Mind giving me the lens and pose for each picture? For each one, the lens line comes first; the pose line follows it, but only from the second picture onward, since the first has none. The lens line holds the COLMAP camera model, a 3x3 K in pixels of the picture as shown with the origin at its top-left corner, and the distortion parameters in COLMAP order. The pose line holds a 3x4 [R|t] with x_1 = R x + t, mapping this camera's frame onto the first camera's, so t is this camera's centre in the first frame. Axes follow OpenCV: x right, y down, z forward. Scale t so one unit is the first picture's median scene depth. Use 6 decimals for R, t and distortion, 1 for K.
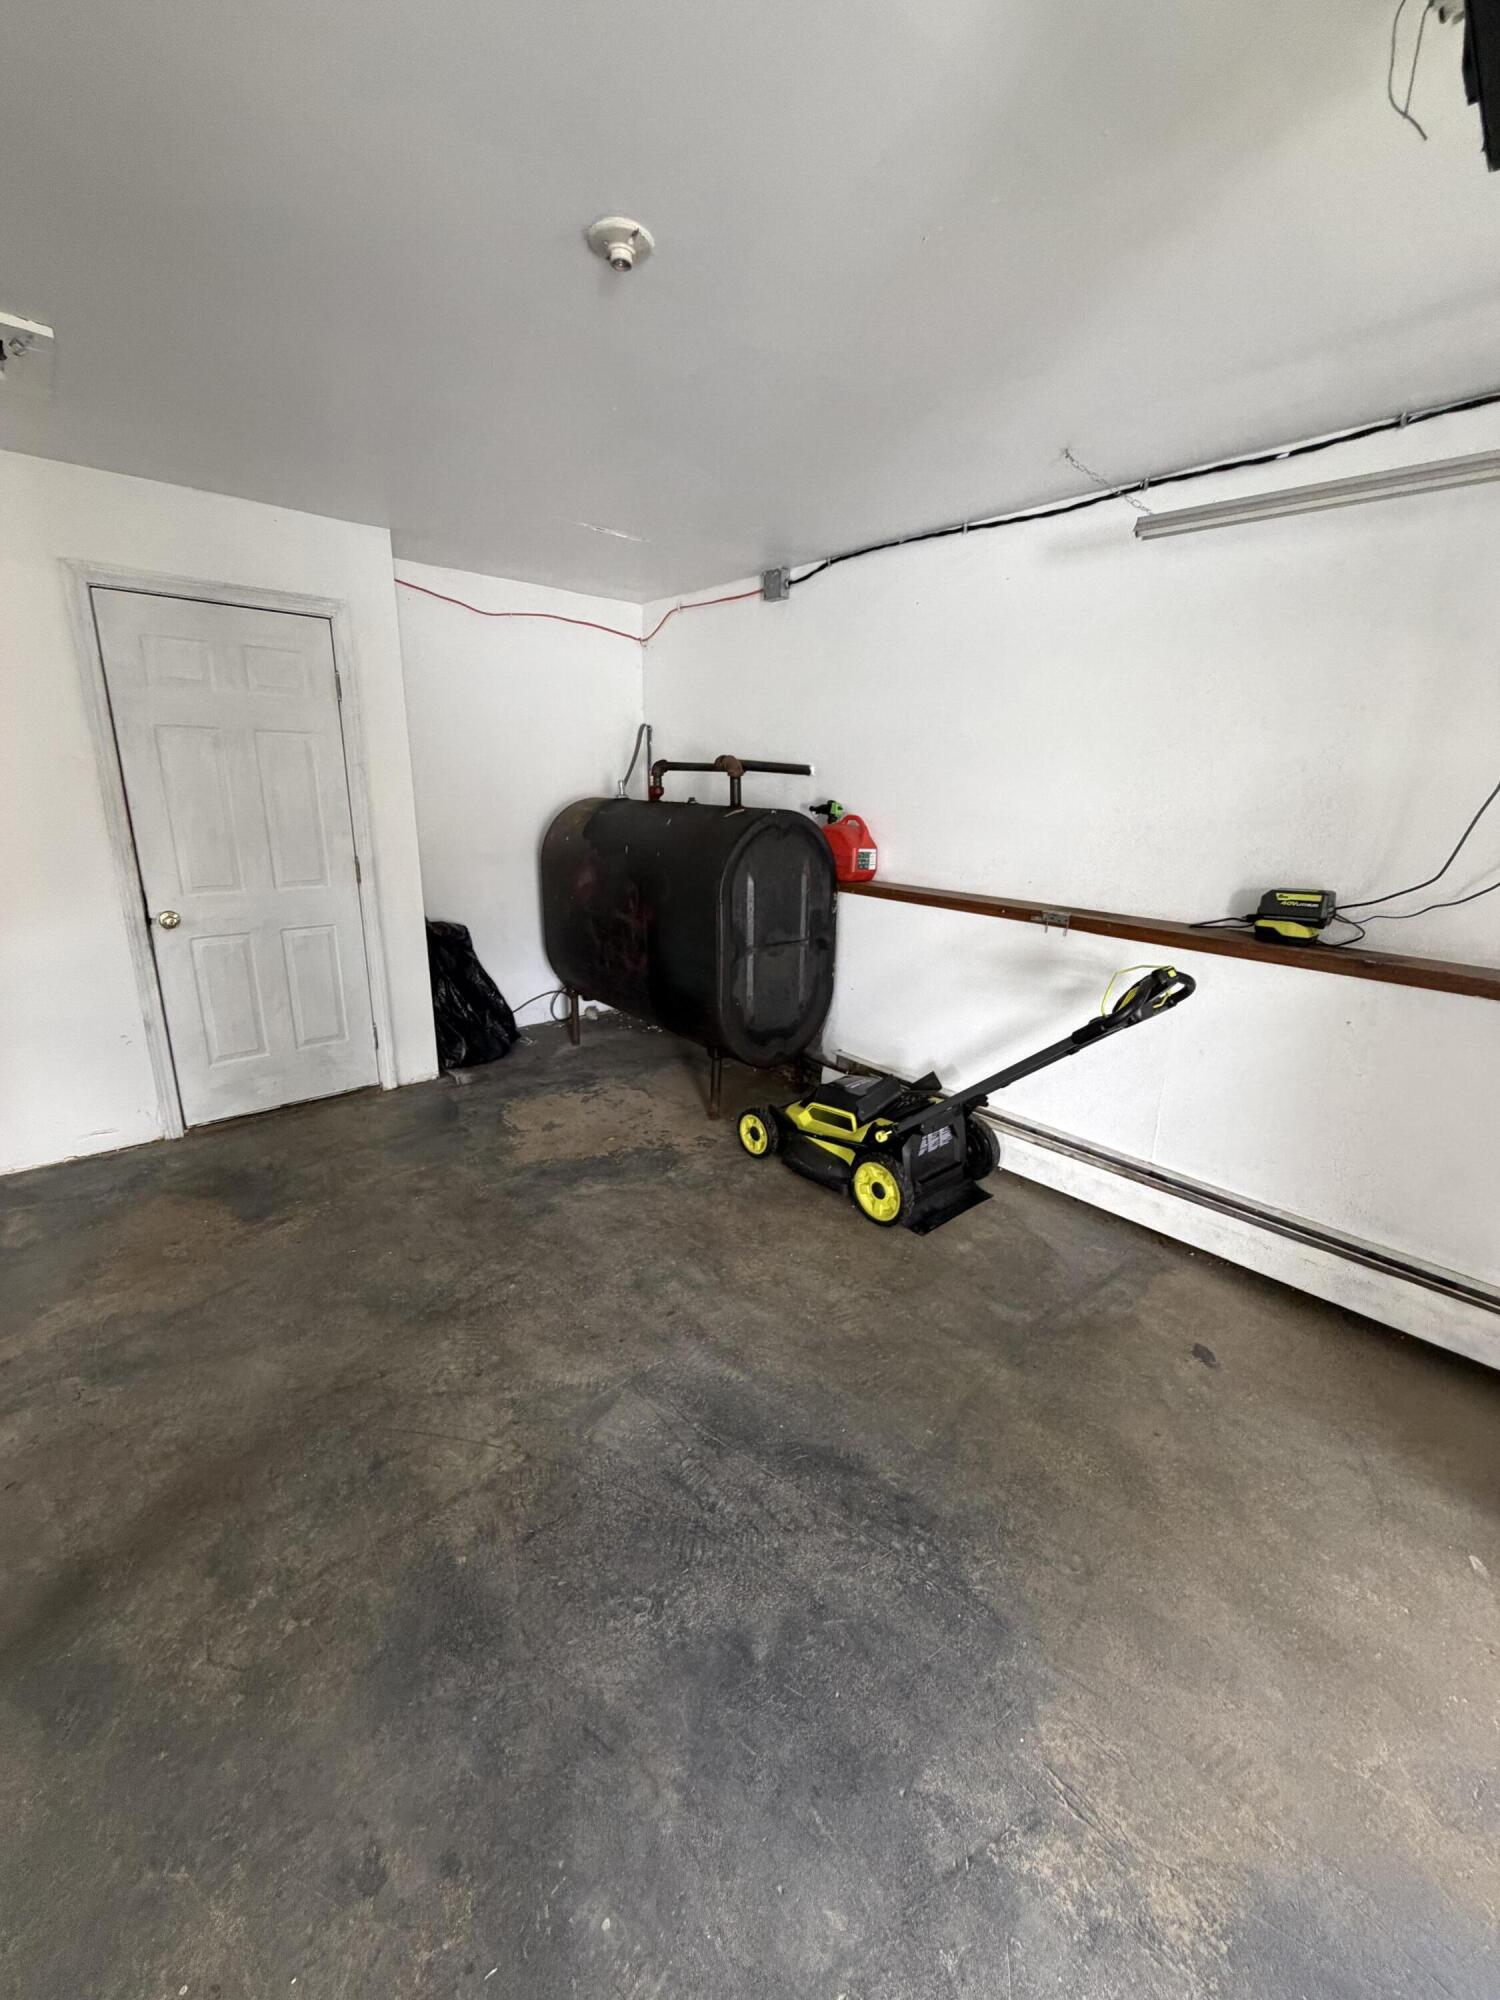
lens RADIAL K [[797.8, 0, 750.1], [0, 797.8, 993.9], [0, 0, 1]] dist [0.000489, 0.000146]
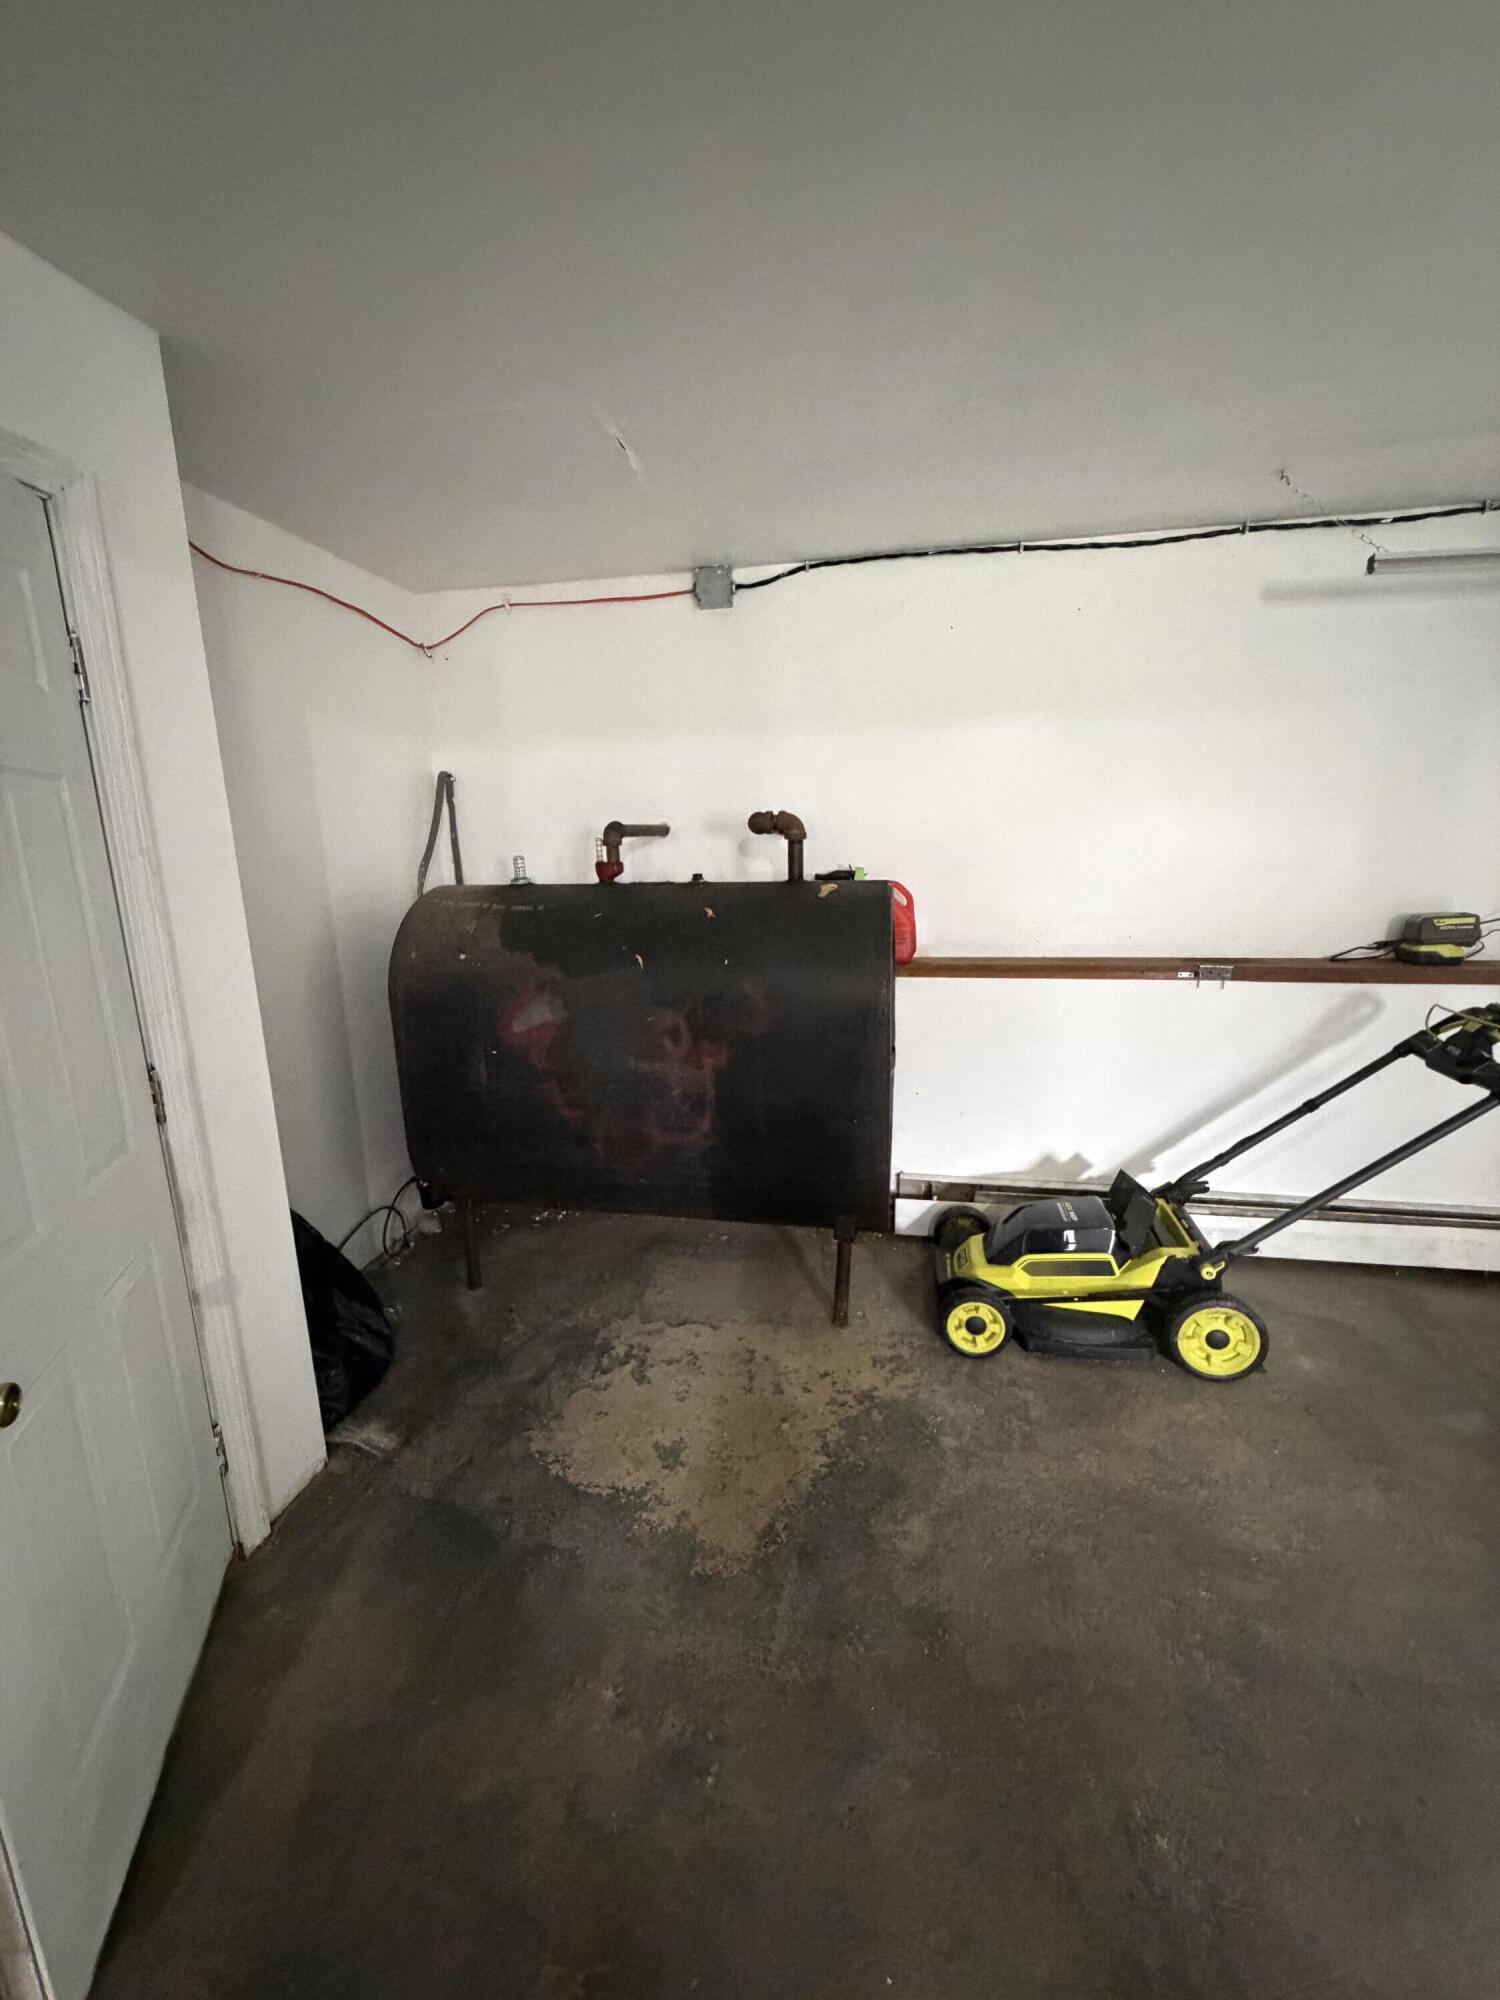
lens RADIAL K [[797.8, 0, 750.1], [0, 797.8, 993.9], [0, 0, 1]] dist [0.000489, 0.000146]
pose [[0.786158, -0.162024, 0.596410, -0.568995], [0.201928, 0.979400, -0.000102, -0.168442], [-0.584107, 0.120512, 0.802680, 0.540511]]
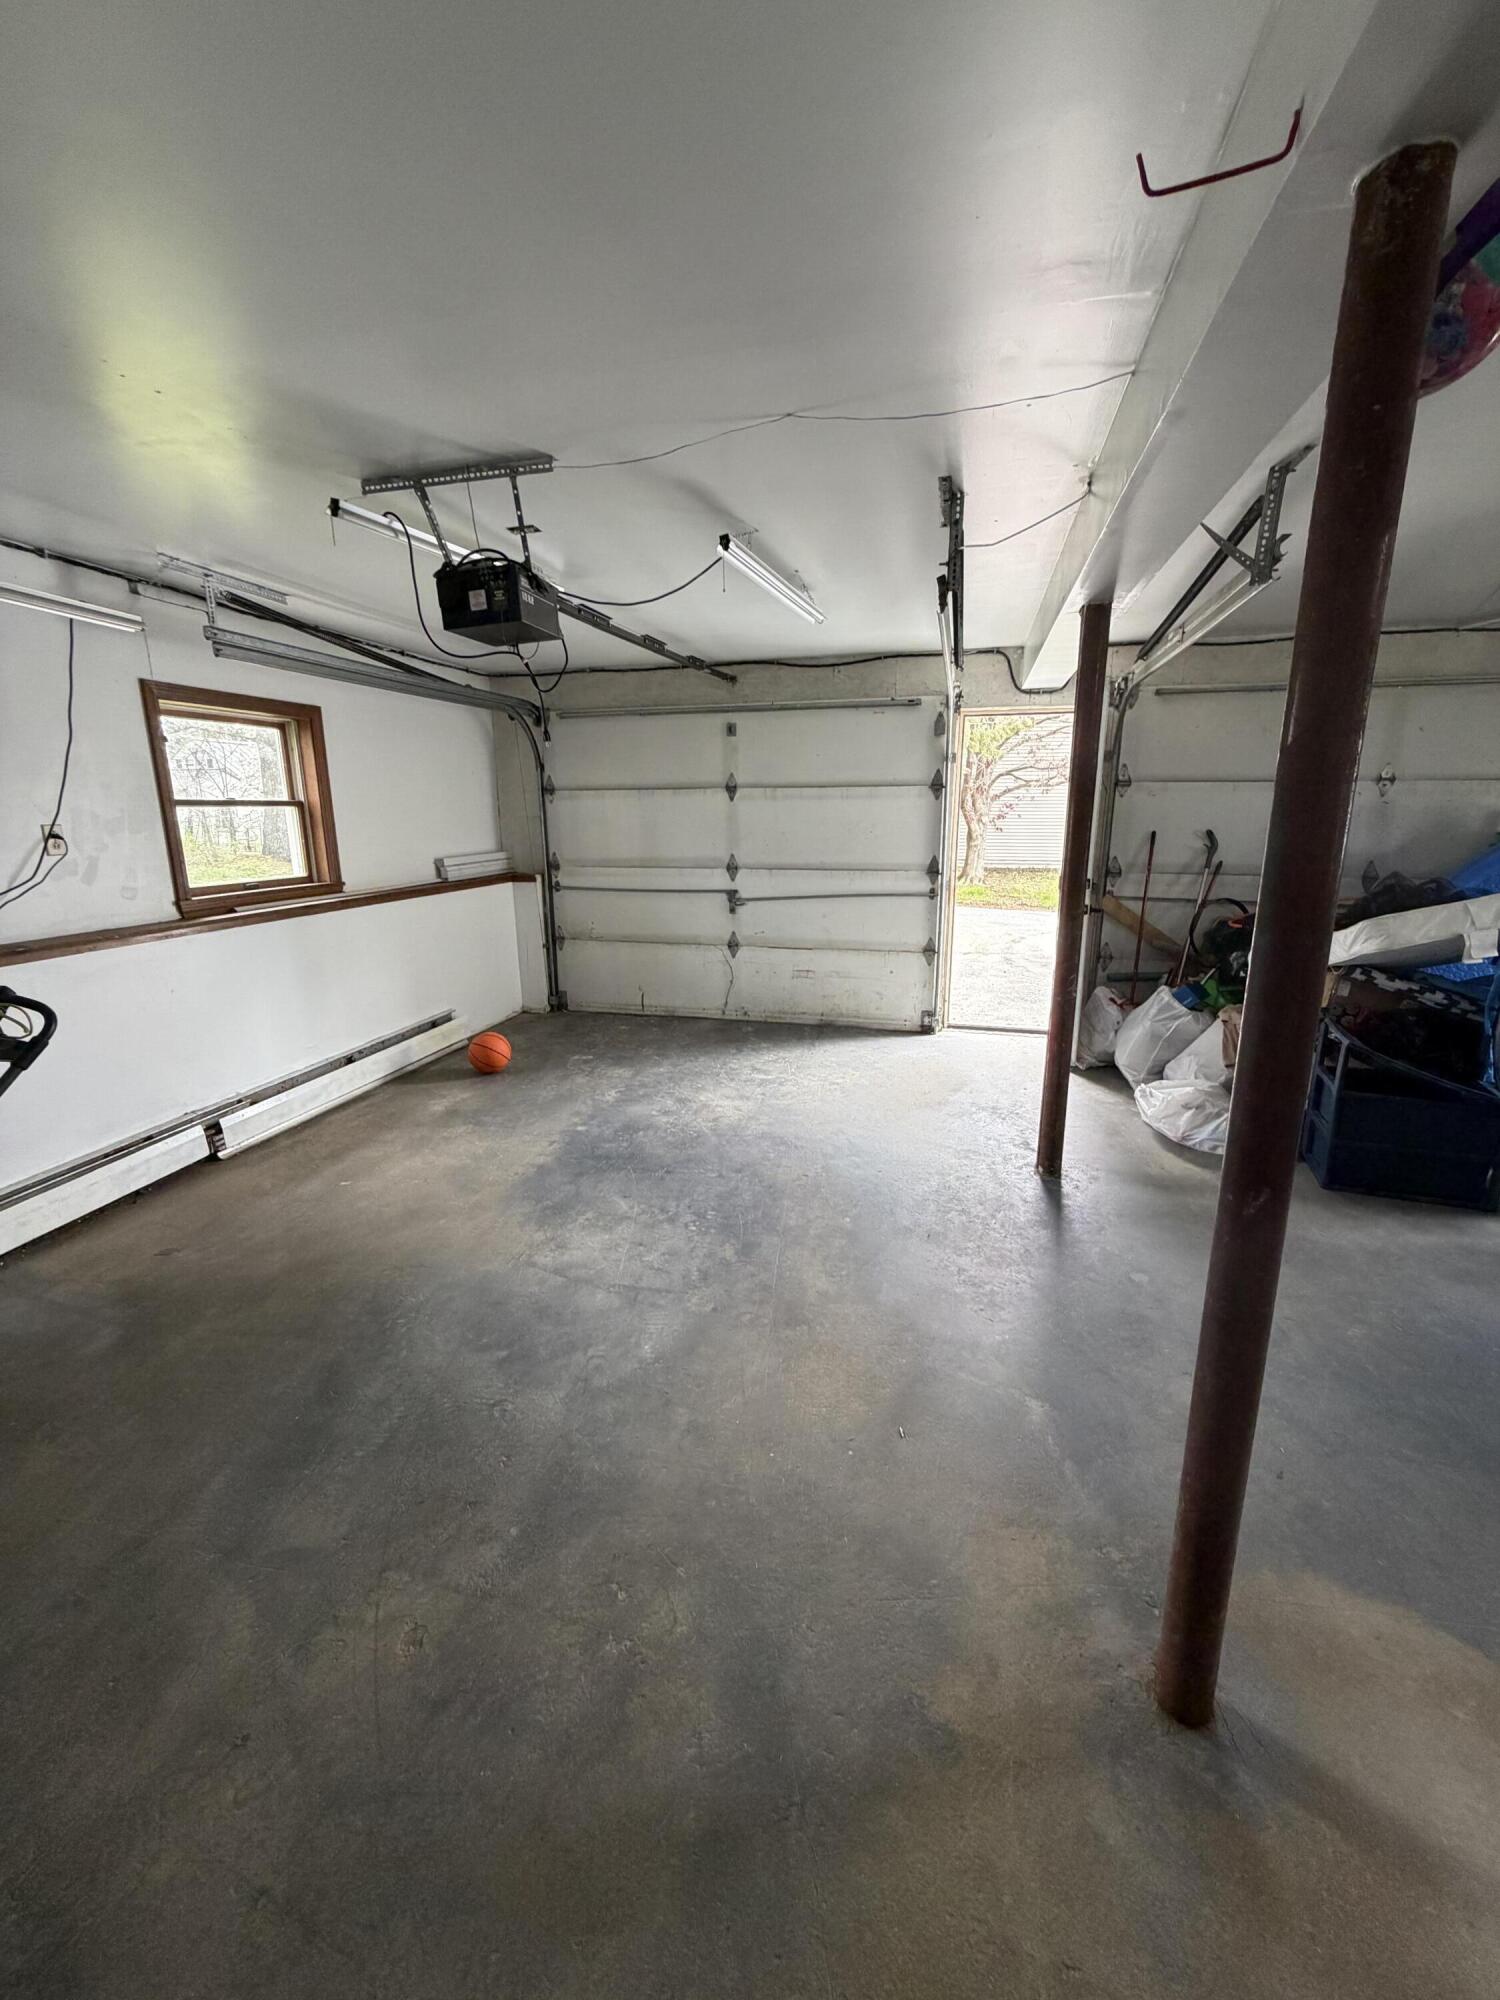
lens RADIAL K [[797.8, 0, 750.1], [0, 797.8, 993.9], [0, 0, 1]] dist [0.000489, 0.000146]
pose [[-0.566427, -0.209475, 0.797045, -0.653657], [0.208565, 0.899234, 0.384549, -0.160567], [-0.797284, 0.384055, -0.465661, 0.499879]]
